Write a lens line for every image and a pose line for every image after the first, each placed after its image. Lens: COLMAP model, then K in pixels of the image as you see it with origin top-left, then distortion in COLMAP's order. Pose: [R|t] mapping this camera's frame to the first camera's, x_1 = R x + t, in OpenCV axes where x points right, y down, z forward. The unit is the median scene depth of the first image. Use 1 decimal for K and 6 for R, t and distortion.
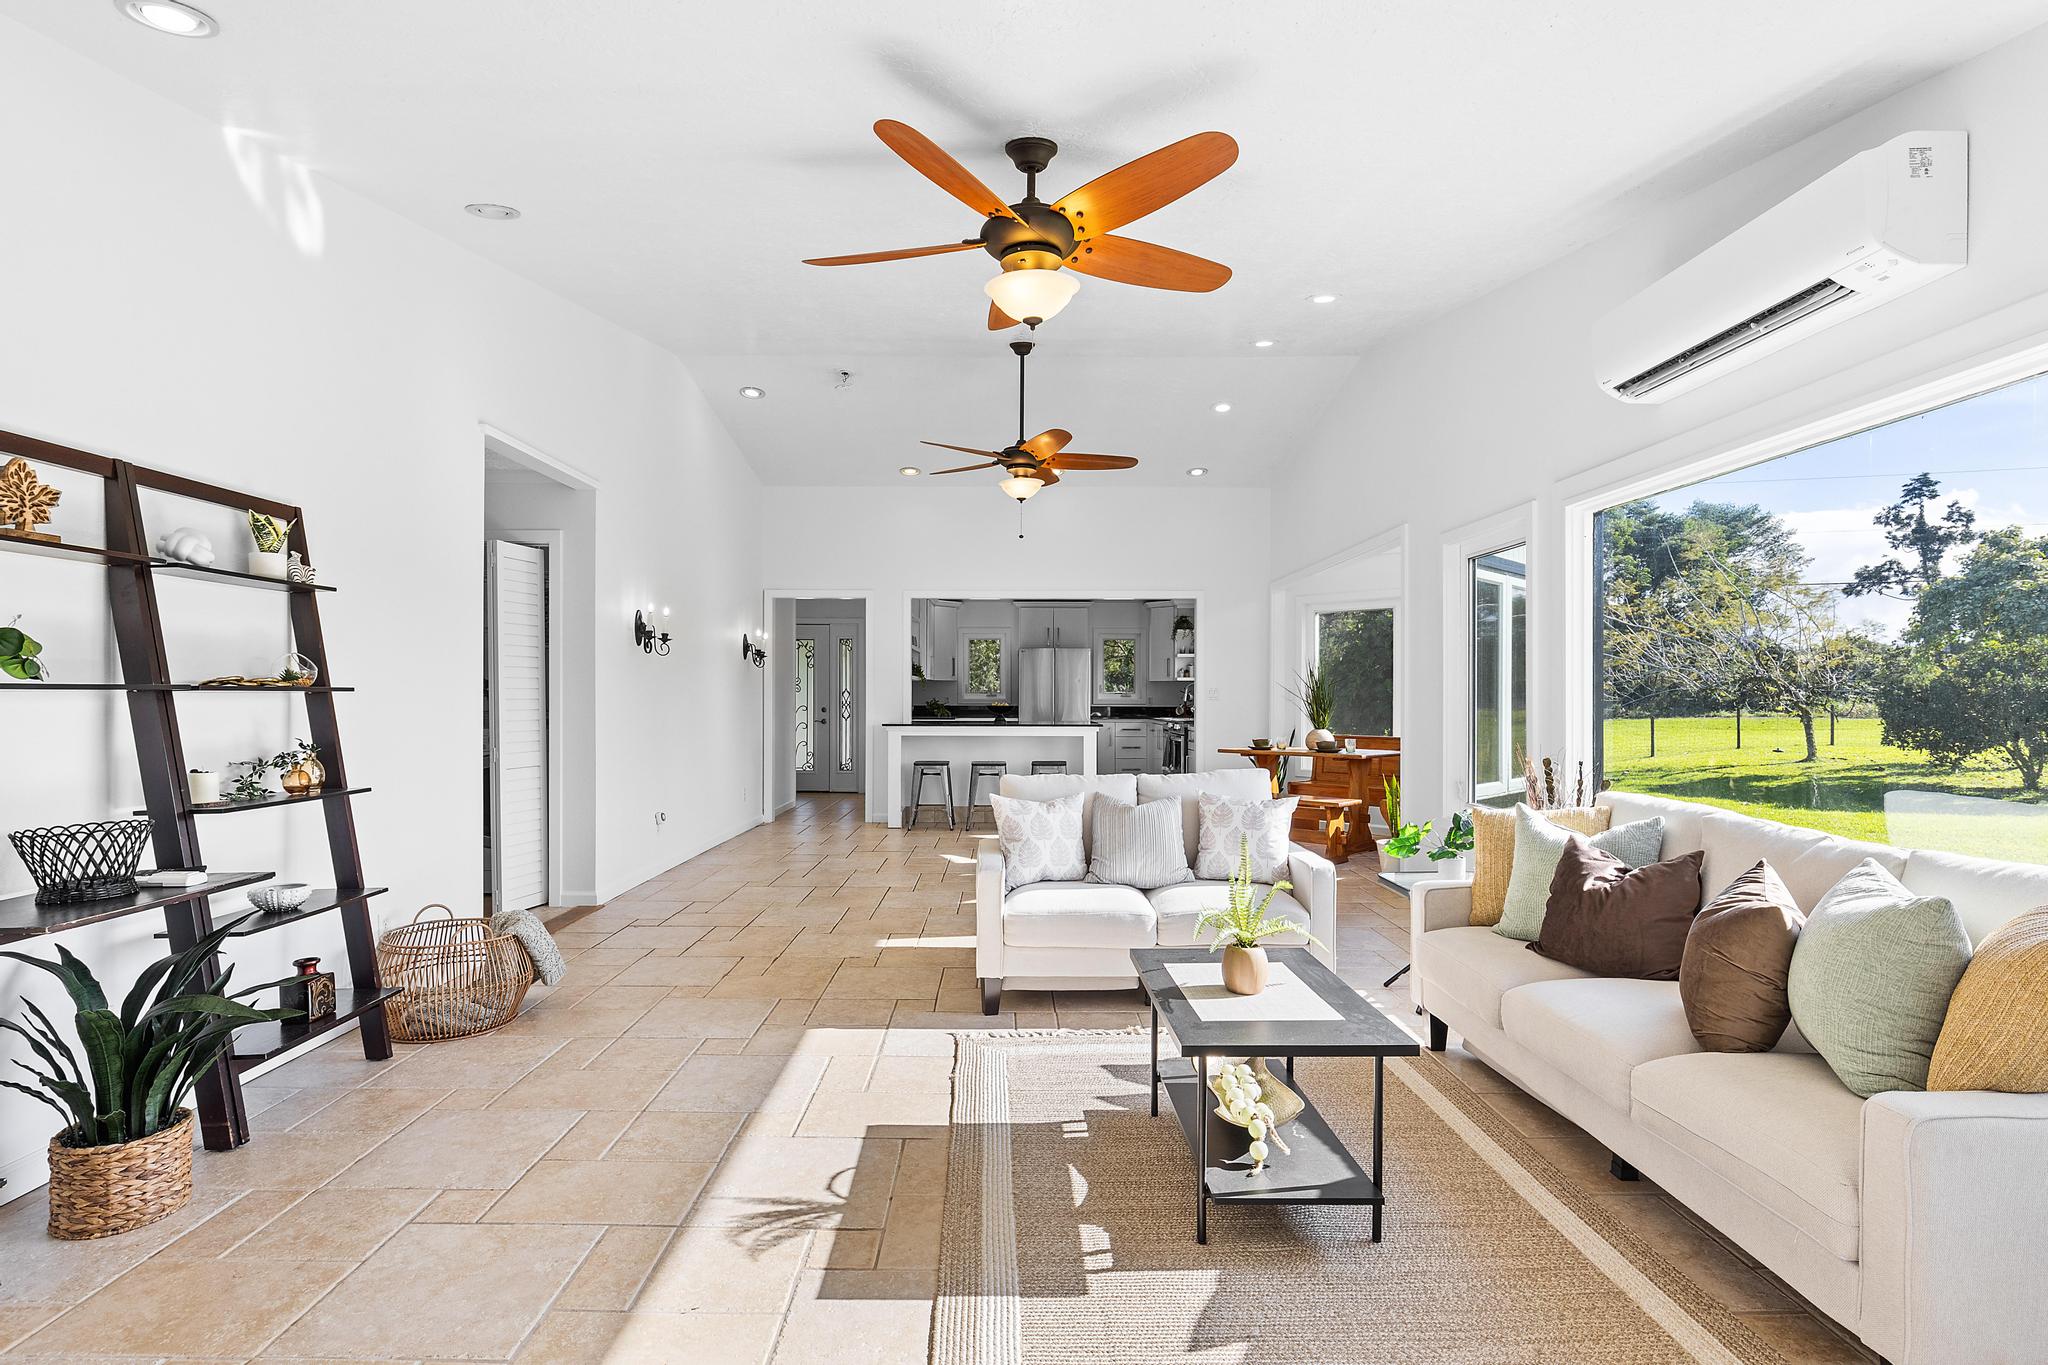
lens RADIAL K [[1003.4, 0, 1008.4], [0, 1003.4, 700.2], [0, 0, 1]] dist [-0.005016, -0.000656]
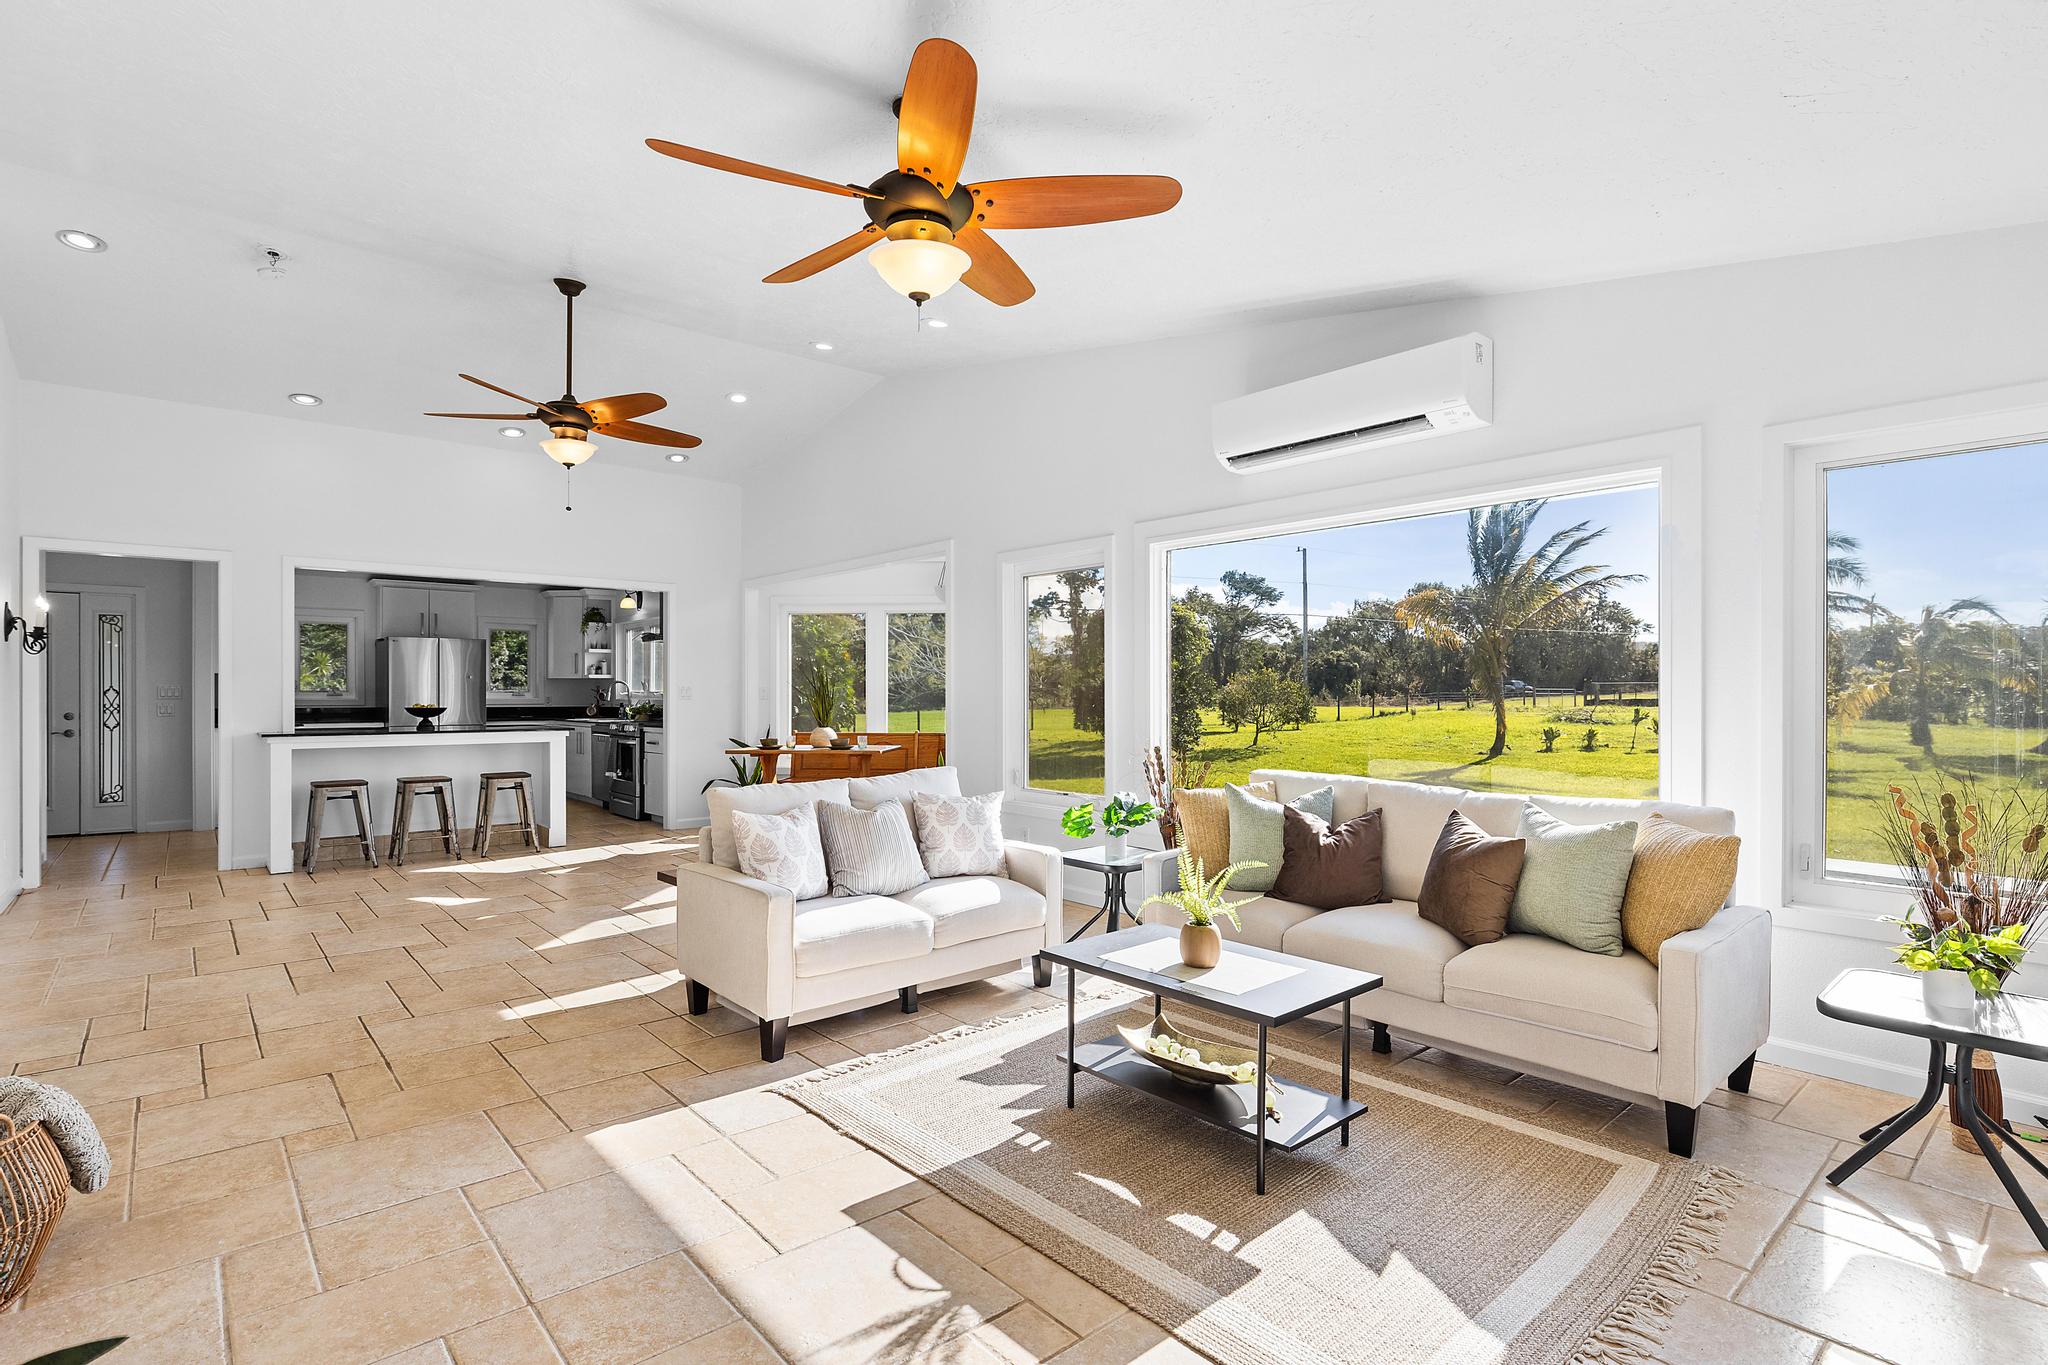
lens RADIAL K [[990.0, 0, 1014.6], [0, 990.0, 696.5], [0, 0, 1]] dist [-0.003001, -0.000362]
pose [[0.757622, -0.004194, 0.652680, -0.412841], [0.004491, 0.999989, 0.001213, -0.005985], [-0.652678, 0.002012, 0.757633, 0.198159]]
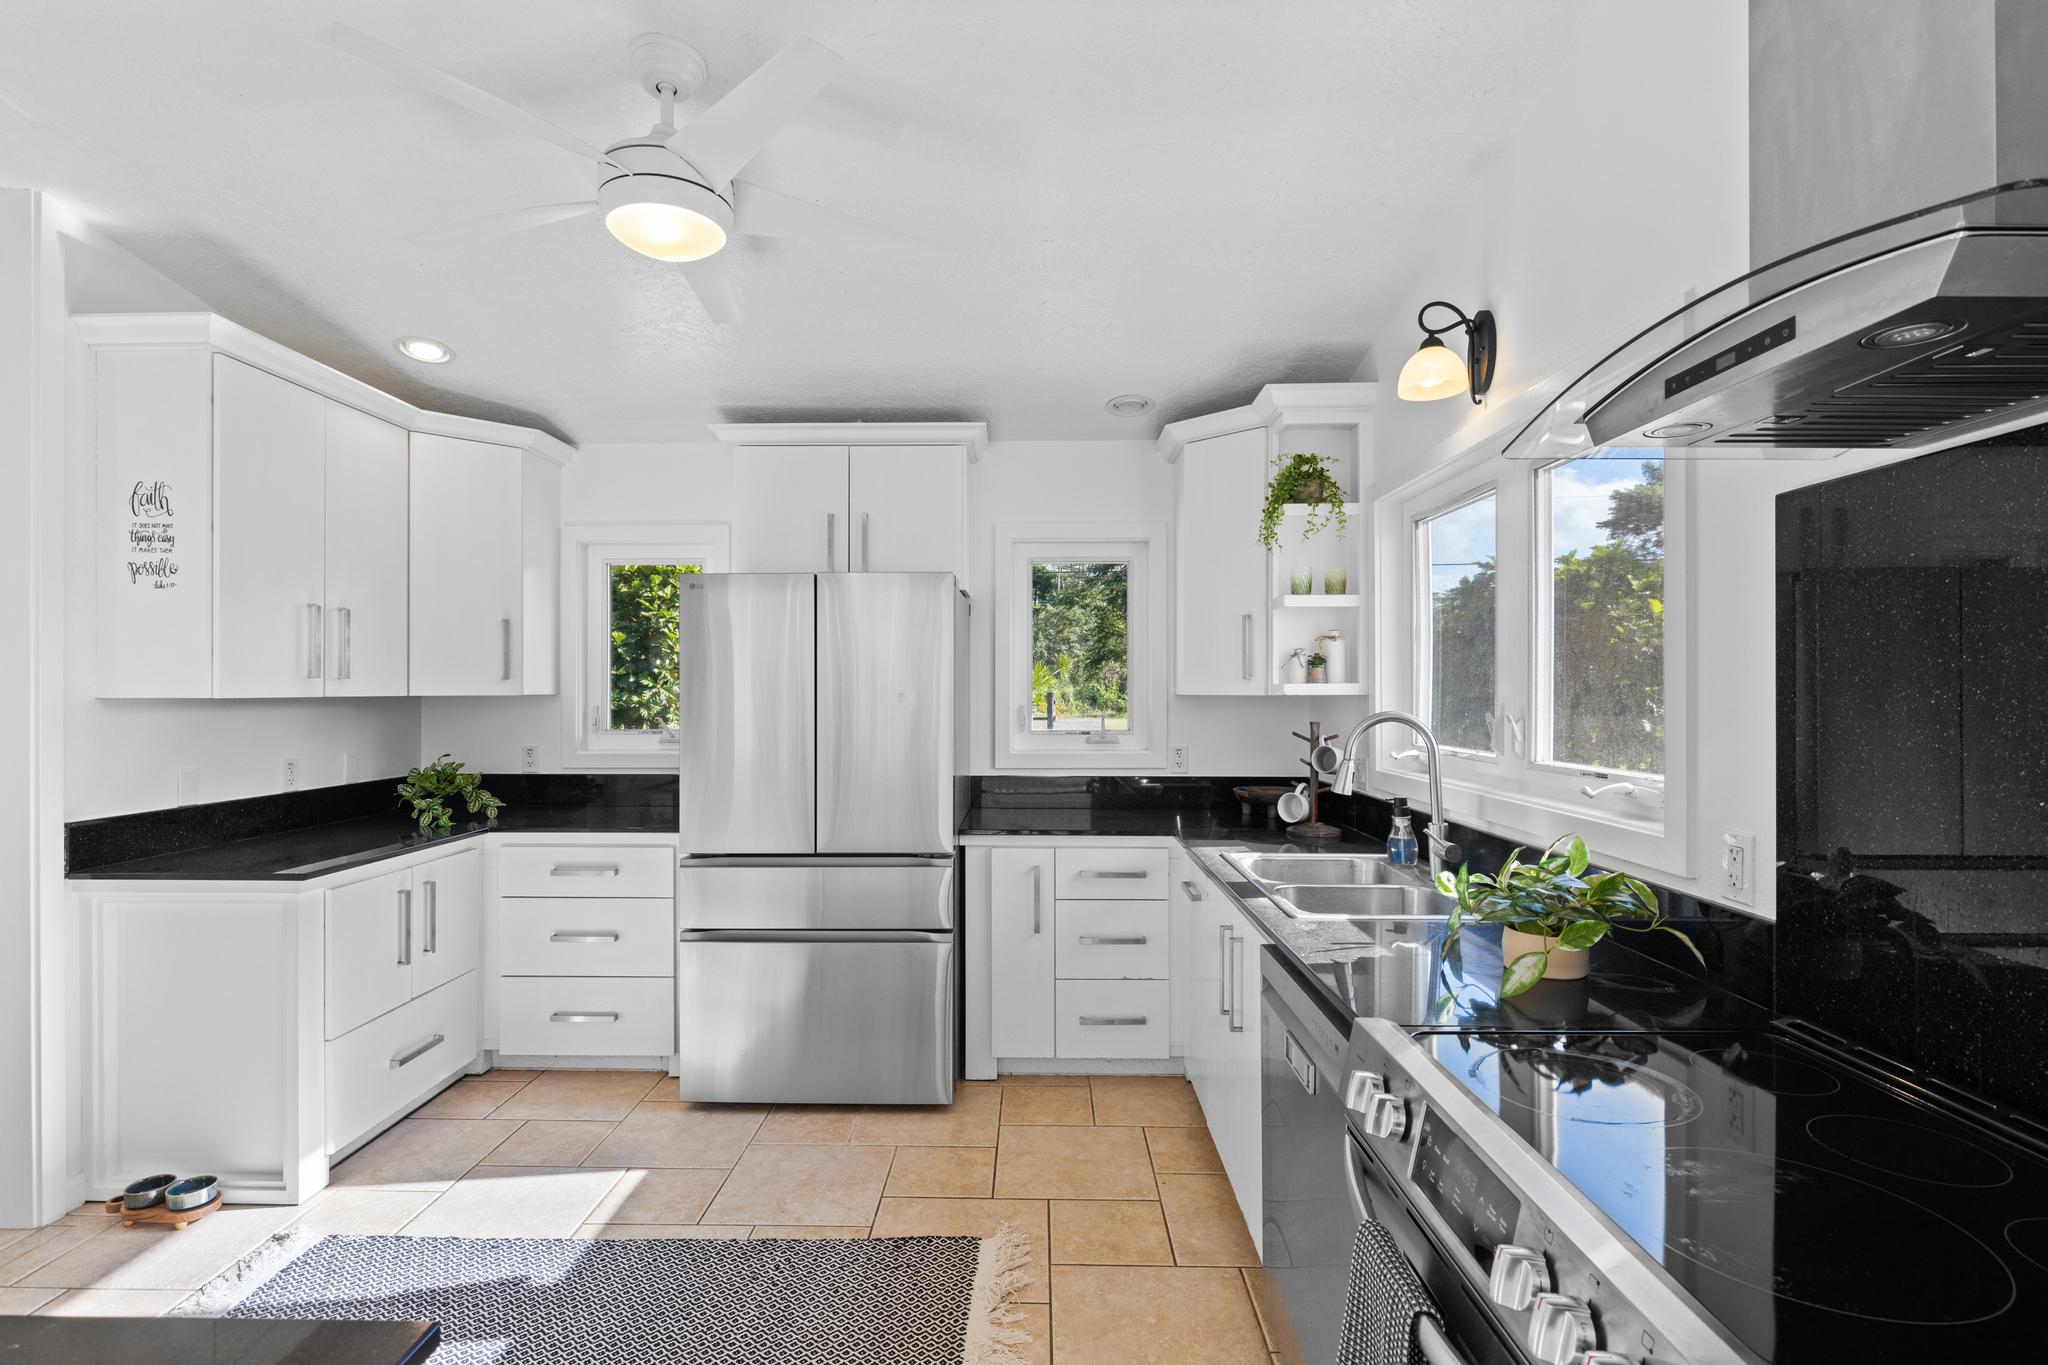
lens RADIAL K [[990.0, 0, 1014.6], [0, 990.0, 696.5], [0, 0, 1]] dist [-0.003001, -0.000362]
pose [[0.999790, -0.004584, -0.019973, 0.331337], [0.004574, 0.999989, -0.000554, -0.062932], [0.019975, 0.000463, 0.999800, 2.387820]]
